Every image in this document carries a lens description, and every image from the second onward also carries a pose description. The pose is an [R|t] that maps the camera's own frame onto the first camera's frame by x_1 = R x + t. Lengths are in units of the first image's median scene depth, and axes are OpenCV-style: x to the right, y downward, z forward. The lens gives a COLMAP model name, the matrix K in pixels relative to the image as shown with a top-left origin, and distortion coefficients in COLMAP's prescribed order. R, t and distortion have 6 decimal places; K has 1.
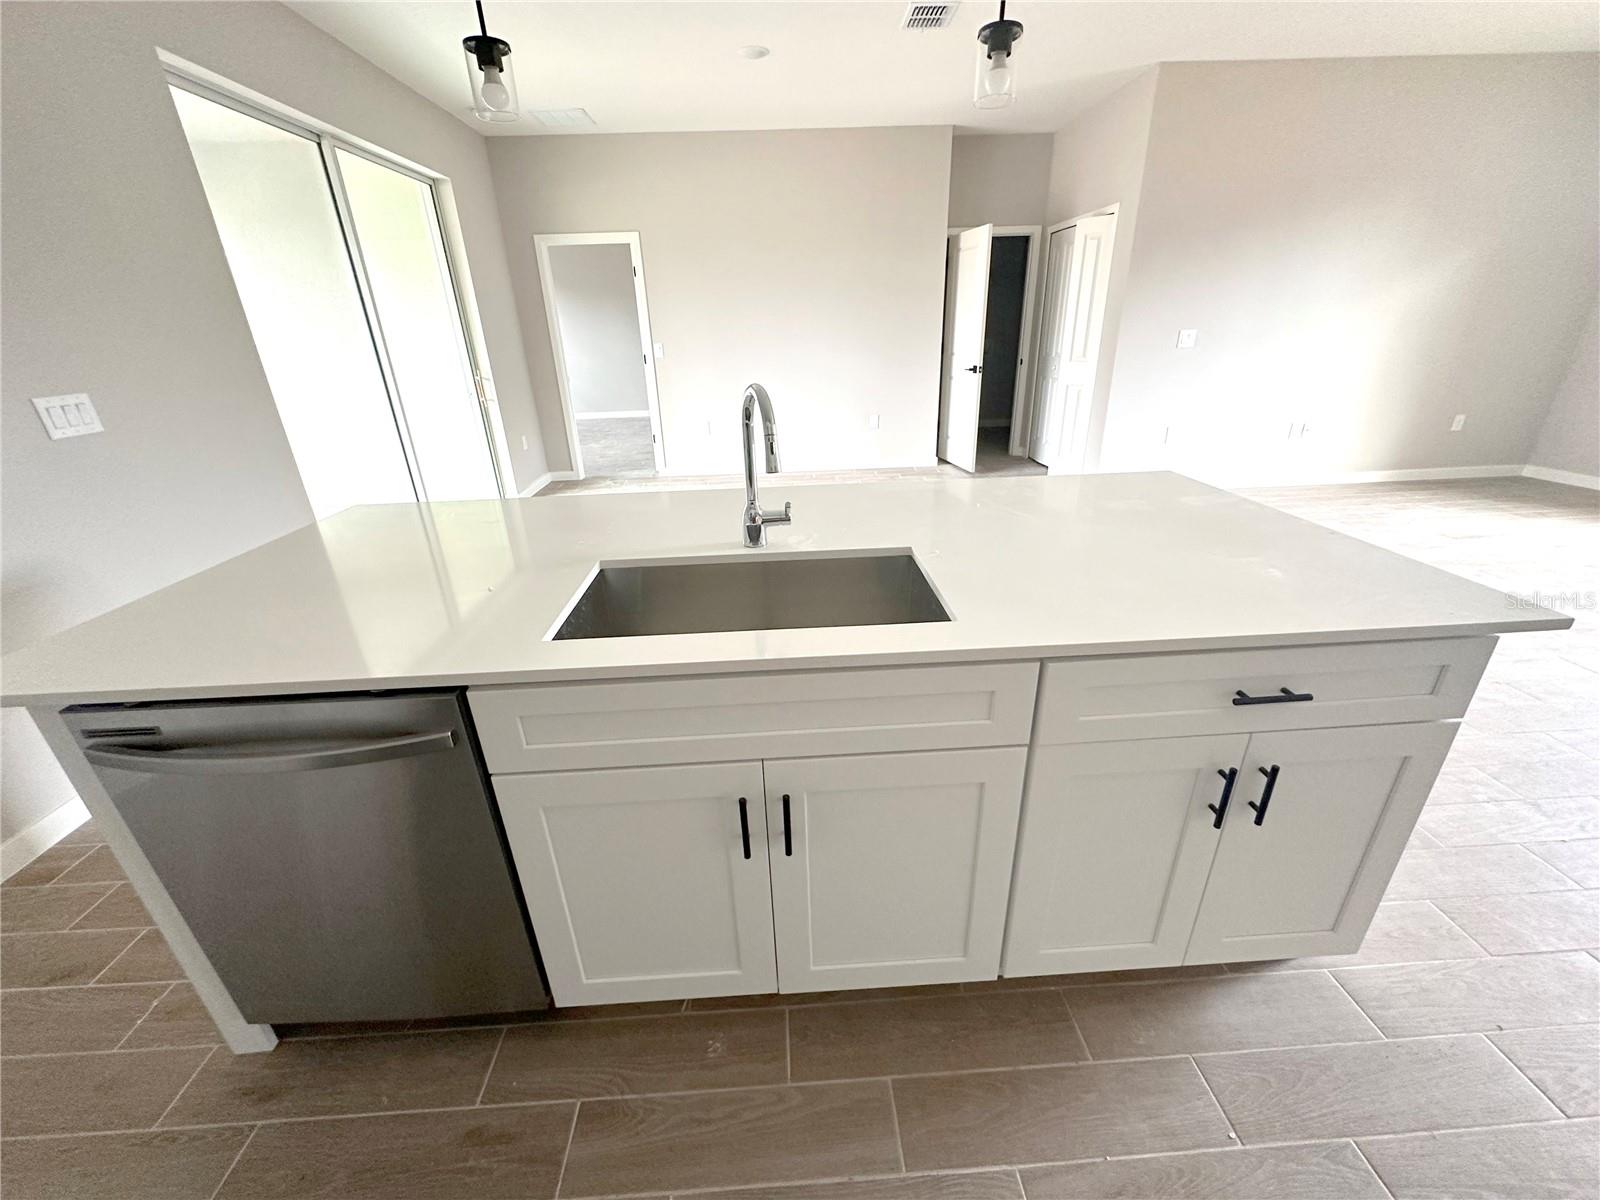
lens RADIAL K [[641.1, 0, 800.0], [0, 641.1, 600.0], [0, 0, 1]] dist [0.000616, -0.000138]
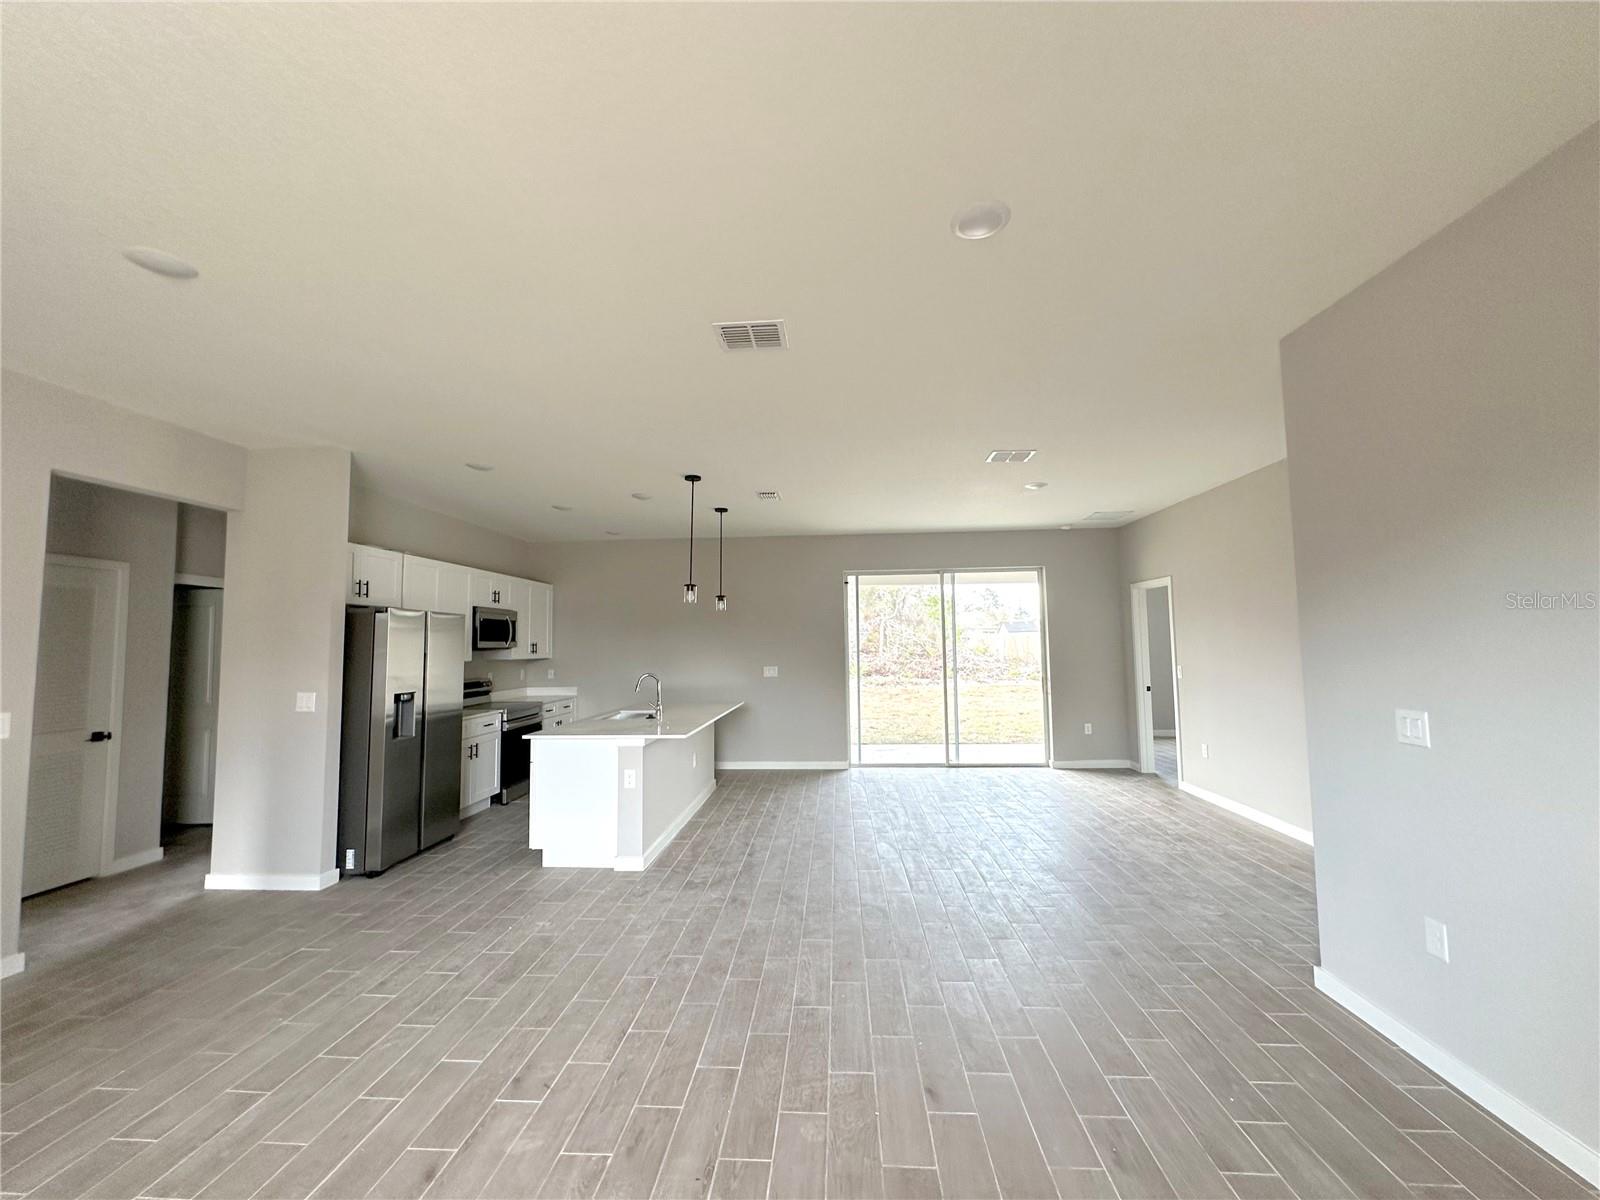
lens RADIAL K [[636.8, 0, 800.0], [0, 636.8, 600.0], [0, 0, 1]] dist [0.000428, 0.000167]
pose [[-0.109318, -0.037375, -0.993304, 0.998576], [-0.380574, 0.924723, 0.007089, -0.290312], [0.918266, 0.378801, -0.115313, 0.539620]]
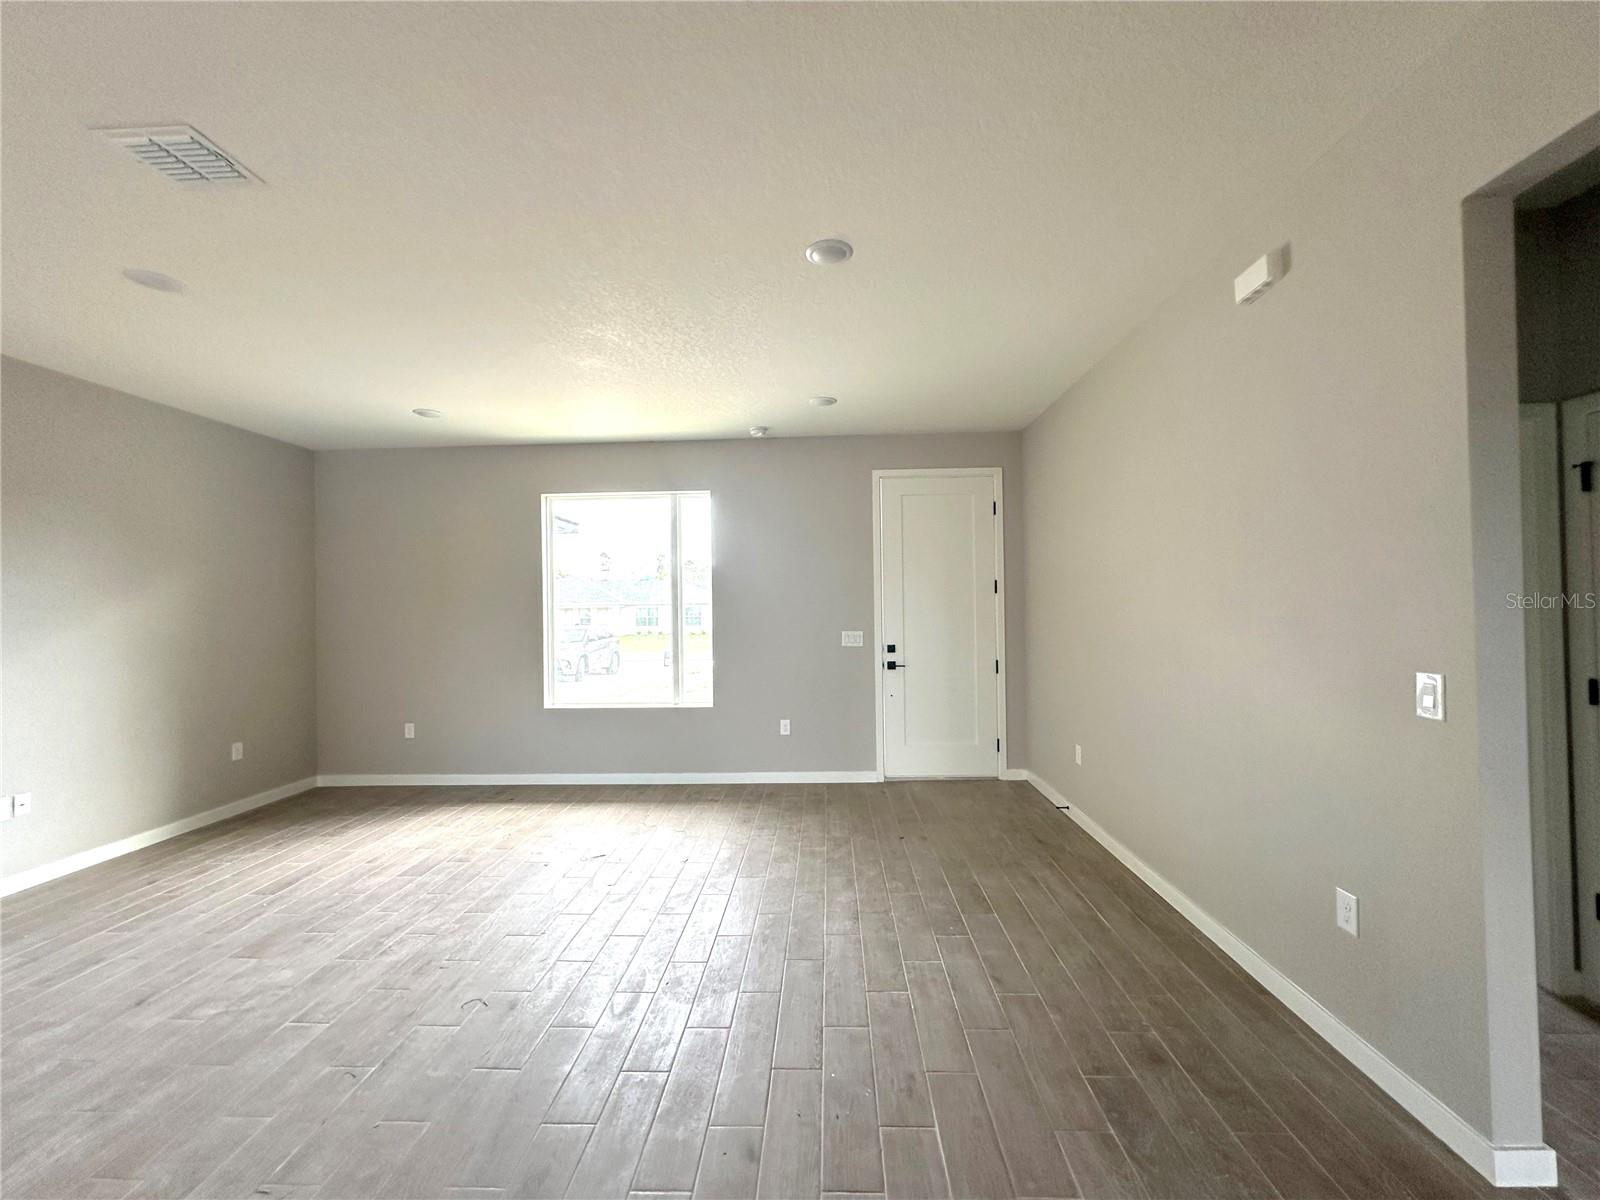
lens RADIAL K [[641.6, 0, 798.8], [0, 641.6, 598.2], [0, 0, 1]] dist [0.000090, 0.000111]
pose [[0.092452, 0.047793, 0.994570, 0.182987], [0.410659, 0.908111, -0.081812, -0.070380], [-0.907090, 0.415992, 0.064330, 0.129611]]
